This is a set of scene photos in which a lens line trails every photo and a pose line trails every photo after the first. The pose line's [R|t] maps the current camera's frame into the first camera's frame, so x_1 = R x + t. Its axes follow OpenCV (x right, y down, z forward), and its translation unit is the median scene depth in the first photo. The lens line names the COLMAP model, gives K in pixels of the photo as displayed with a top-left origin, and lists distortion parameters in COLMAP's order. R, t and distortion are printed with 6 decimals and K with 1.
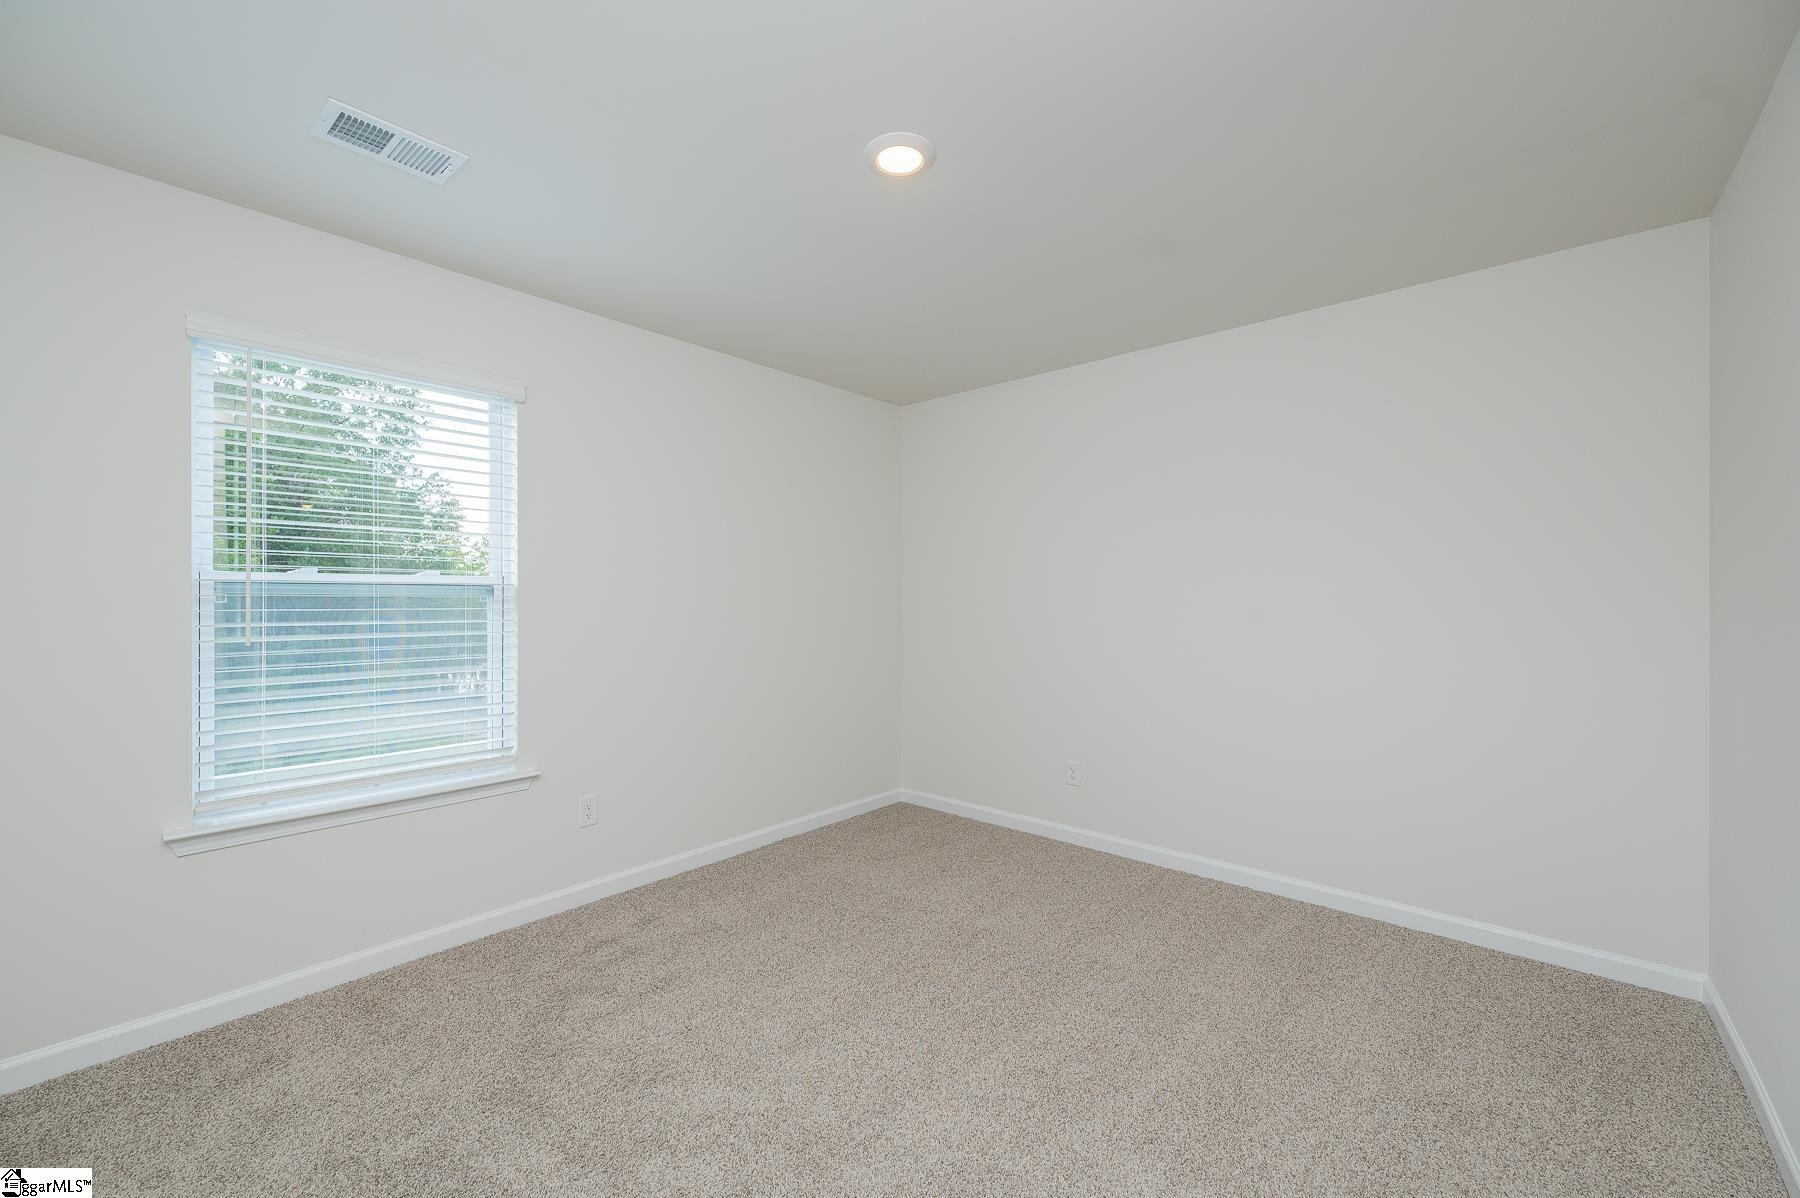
lens RADIAL K [[728.4, 0, 904.7], [0, 728.4, 596.6], [0, 0, 1]] dist [0.002399, 0.000894]
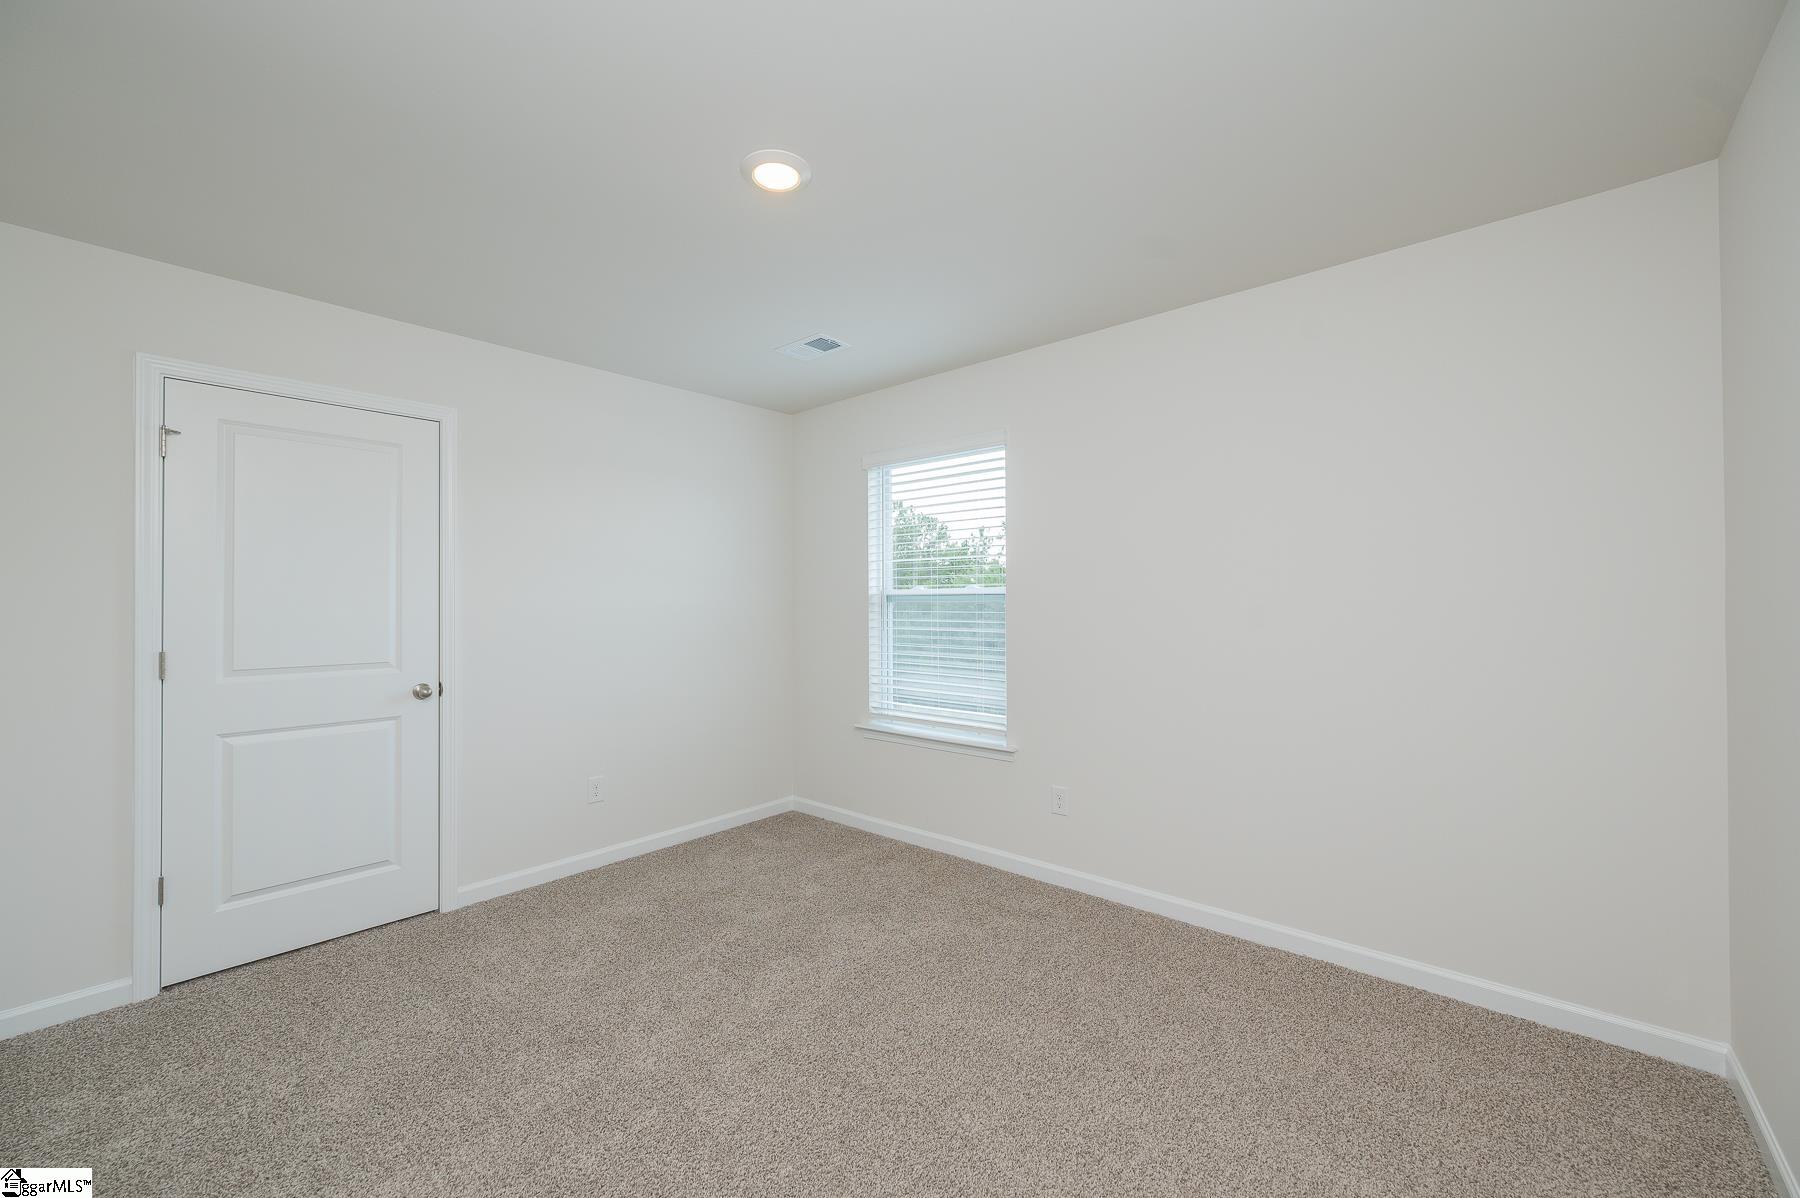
lens RADIAL K [[728.4, 0, 901.1], [0, 728.4, 600.2], [0, 0, 1]] dist [0.002399, 0.000894]
pose [[-0.011955, -0.005288, -0.999915, 0.780700], [-0.000678, 0.999986, -0.005281, 0.001558], [0.999928, 0.000615, -0.011958, 0.929934]]
